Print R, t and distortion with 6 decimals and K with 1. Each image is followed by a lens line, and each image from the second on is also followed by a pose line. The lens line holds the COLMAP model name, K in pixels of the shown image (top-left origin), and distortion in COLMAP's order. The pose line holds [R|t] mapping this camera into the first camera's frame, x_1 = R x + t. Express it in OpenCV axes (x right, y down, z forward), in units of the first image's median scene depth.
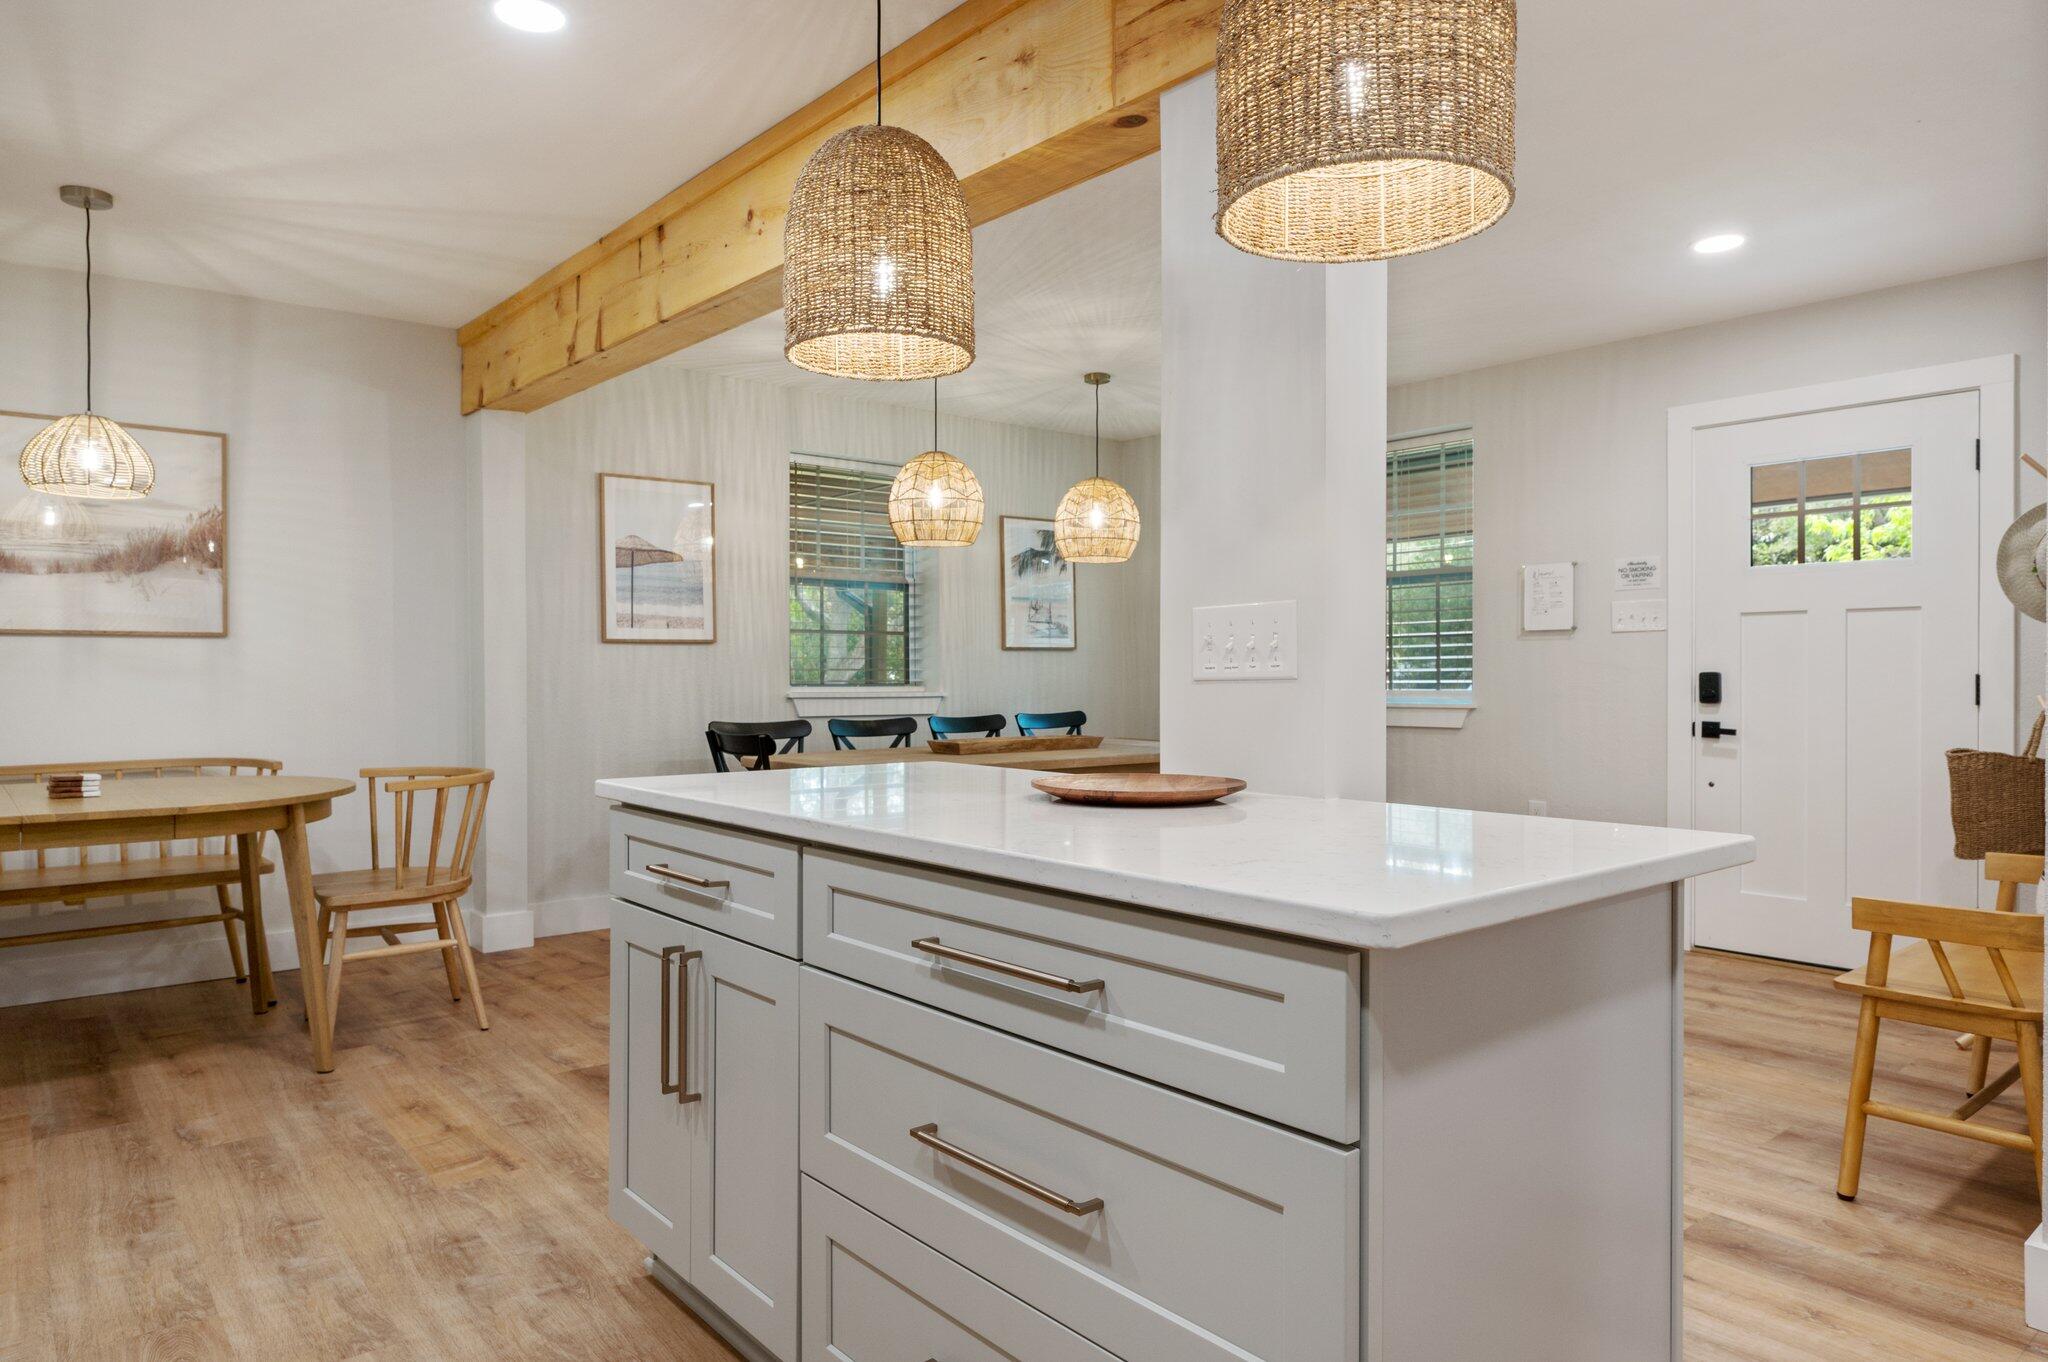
lens RADIAL K [[1247.8, 0, 1024.0], [0, 1247.8, 681.0], [0, 0, 1]] dist [-0.001157, 0.000071]
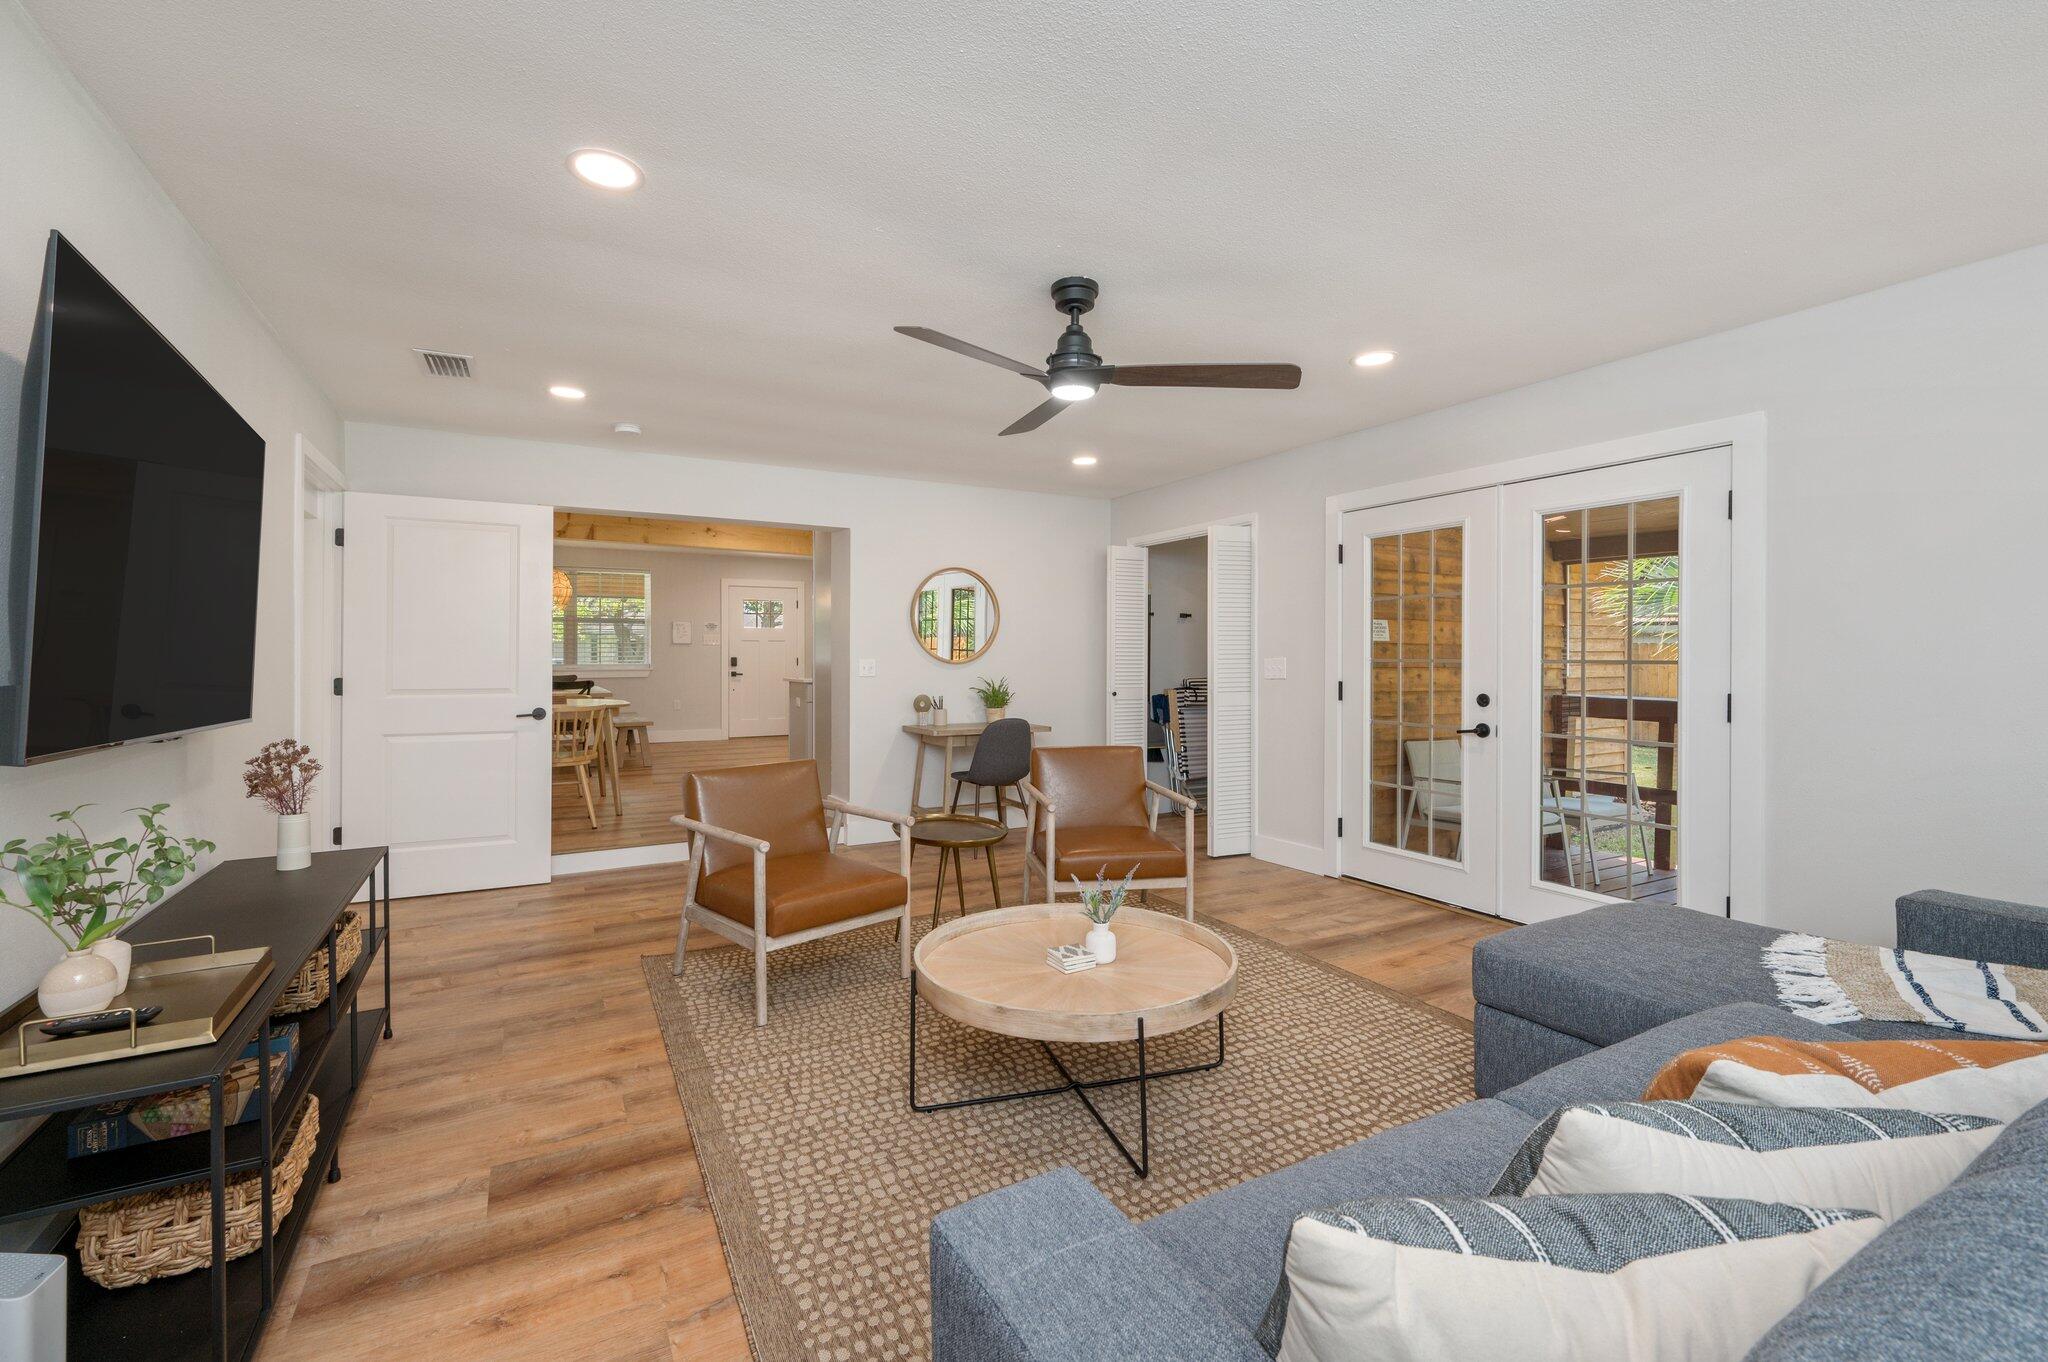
lens RADIAL K [[879.3, 0, 1028.6], [0, 879.3, 666.4], [0, 0, 1]] dist [-0.001609, -0.000064]
pose [[0.189603, -0.005874, 0.981843, -1.692389], [0.007302, 0.999963, 0.004572, 0.012949], [-0.981834, 0.006303, 0.189639, -0.260829]]
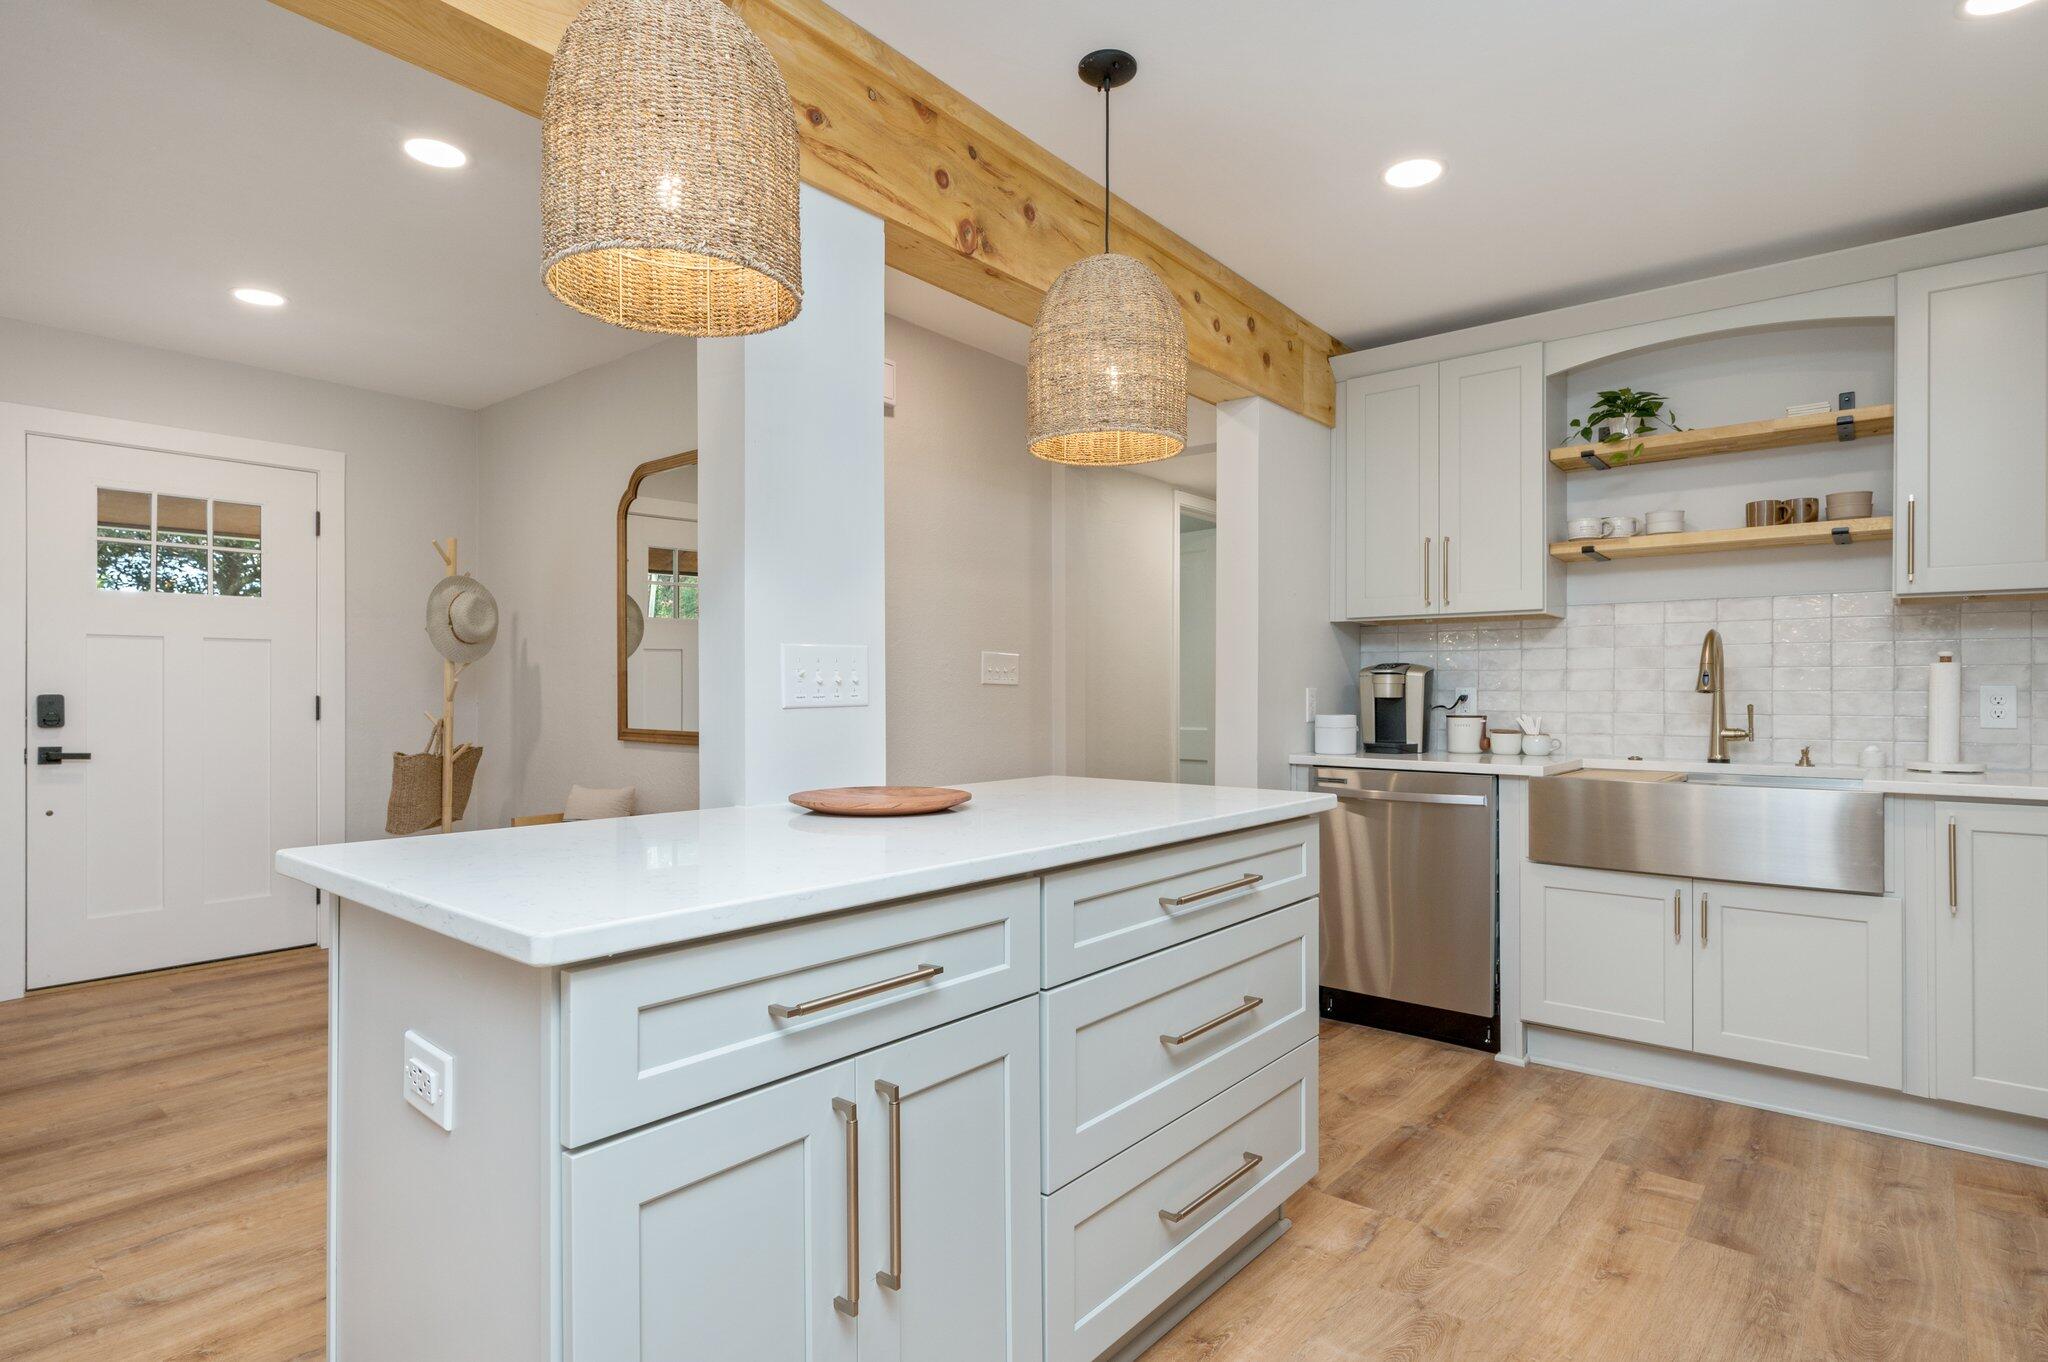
lens RADIAL K [[1041.5, 0, 1020.5], [0, 1041.5, 691.2], [0, 0, 1]] dist [0.000237, -0.000944]
pose [[-0.167235, 0.001915, 0.985915, -0.355706], [0.003952, 0.999991, -0.001272, -0.005829], [-0.985909, 0.003683, -0.167241, 0.409415]]
